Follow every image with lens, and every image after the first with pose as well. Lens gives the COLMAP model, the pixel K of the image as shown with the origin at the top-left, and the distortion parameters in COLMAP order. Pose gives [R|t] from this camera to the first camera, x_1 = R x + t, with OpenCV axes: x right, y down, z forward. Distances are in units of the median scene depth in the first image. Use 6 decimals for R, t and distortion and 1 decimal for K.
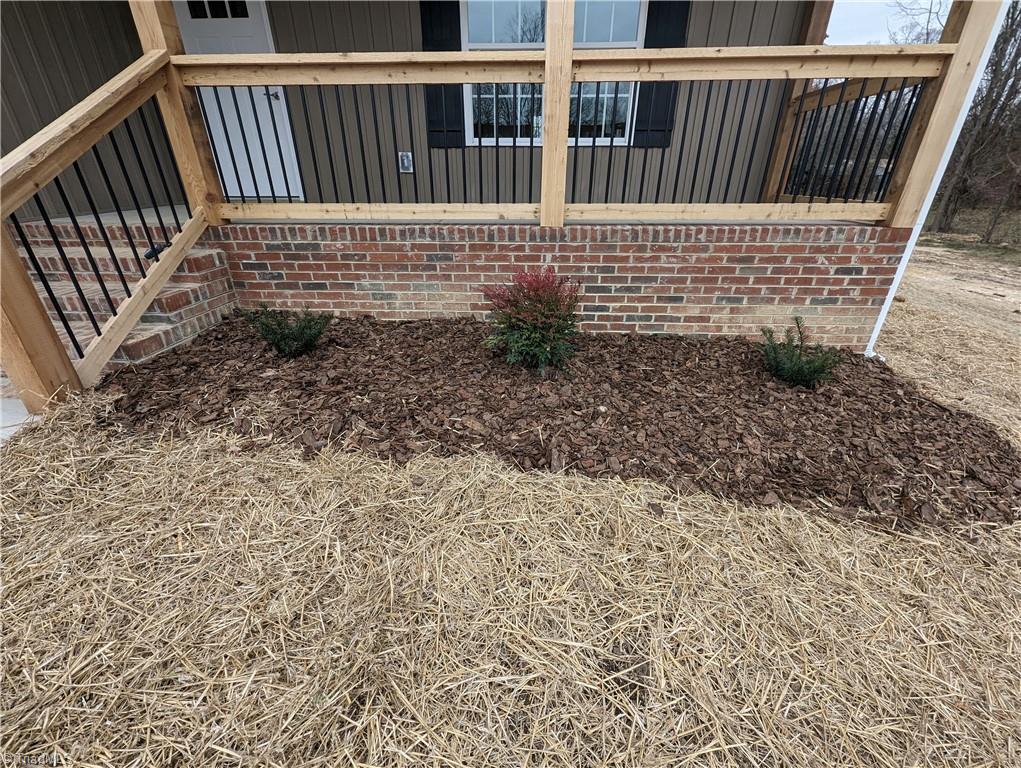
lens RADIAL K [[417.6, 0, 513.4], [0, 417.6, 378.2], [0, 0, 1]] dist [0.000866, -0.000039]
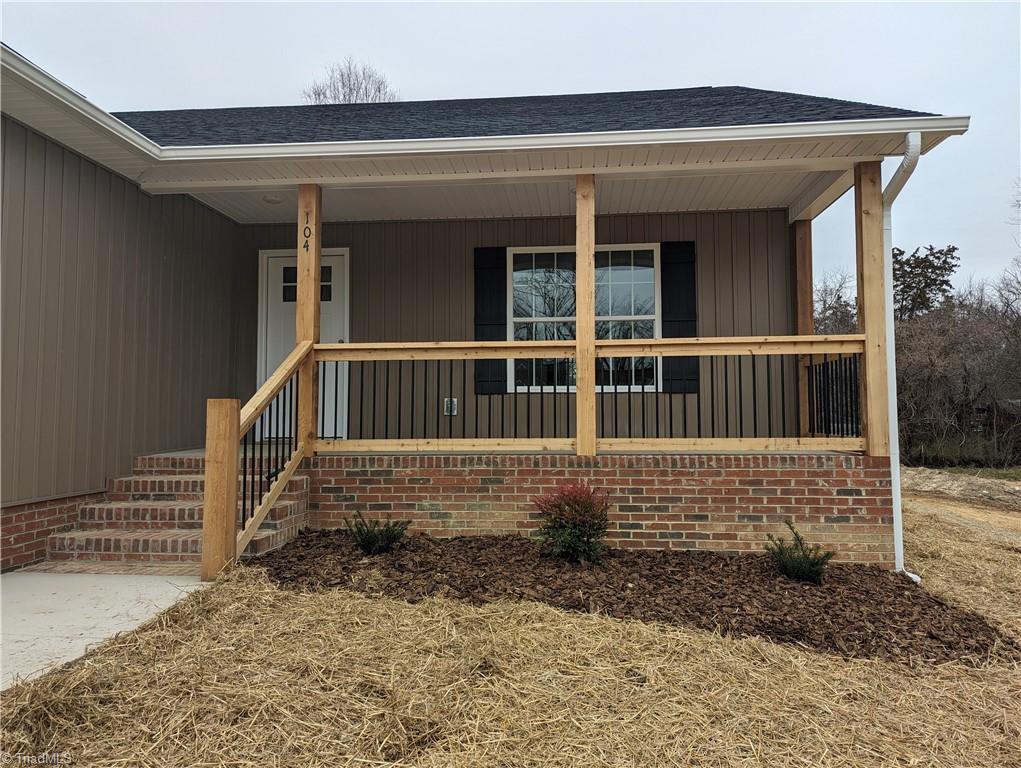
lens RADIAL K [[708.9, 0, 510.2], [0, 708.9, 374.0], [0, 0, 1]] dist [0.078851, -0.065105]
pose [[0.999077, -0.007902, -0.042225, -0.040402], [-0.013722, 0.872738, -0.487997, 0.435516], [0.040708, 0.488126, 0.871824, -0.915631]]
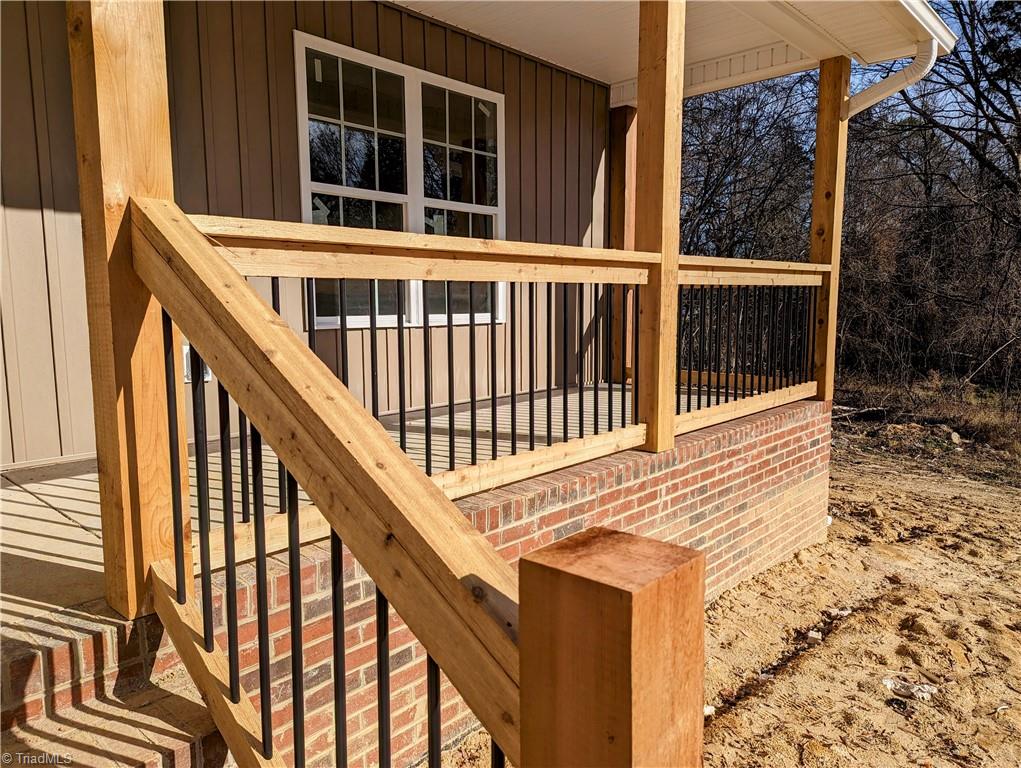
lens RADIAL K [[708.9, 0, 510.2], [0, 708.9, 374.0], [0, 0, 1]] dist [0.078851, -0.065105]
pose [[0.639330, -0.084758, 0.764247, -1.007823], [0.339184, 0.923070, -0.181373, -0.345480], [-0.690080, 0.375178, 0.618895, 0.358677]]
